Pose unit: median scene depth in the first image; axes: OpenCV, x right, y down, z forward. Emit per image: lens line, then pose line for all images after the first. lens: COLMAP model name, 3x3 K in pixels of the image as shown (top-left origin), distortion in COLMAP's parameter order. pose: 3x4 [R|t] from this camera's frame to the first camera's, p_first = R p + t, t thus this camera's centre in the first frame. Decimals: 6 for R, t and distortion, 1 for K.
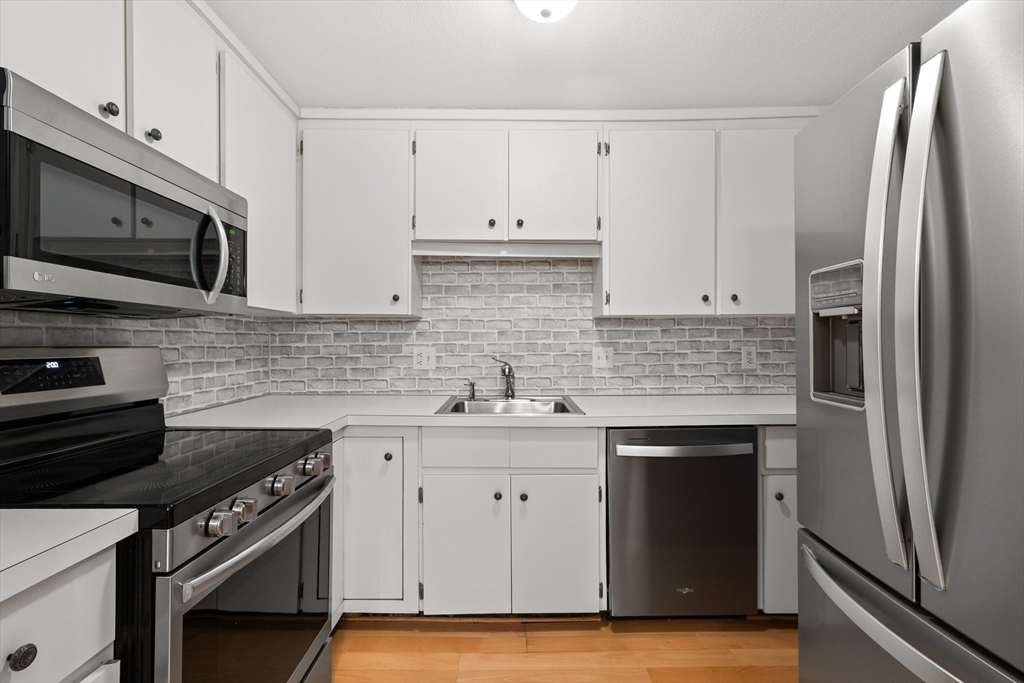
lens RADIAL K [[461.2, 0, 514.3], [0, 461.2, 338.9], [0, 0, 1]] dist [0.002877, 0.000648]
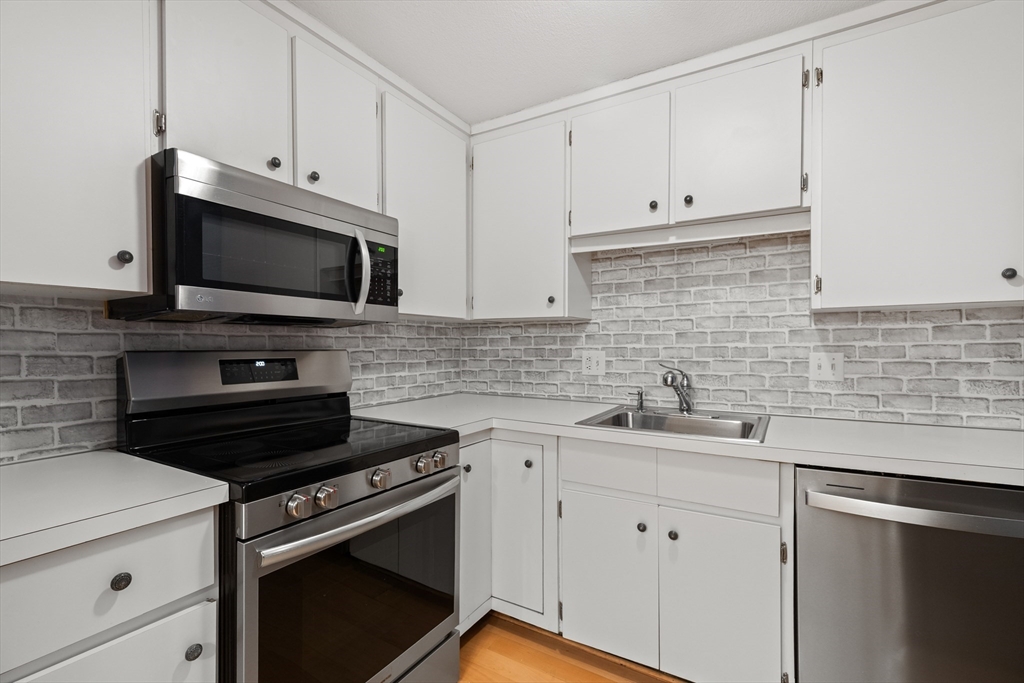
lens RADIAL K [[464.0, 0, 511.6], [0, 464.0, 348.2], [0, 0, 1]] dist [0.002246, 0.000282]
pose [[0.850230, 0.002815, -0.526404, 0.159859], [0.005512, 0.999883, 0.014250, -0.001965], [0.526383, -0.015018, 0.850115, 0.116605]]
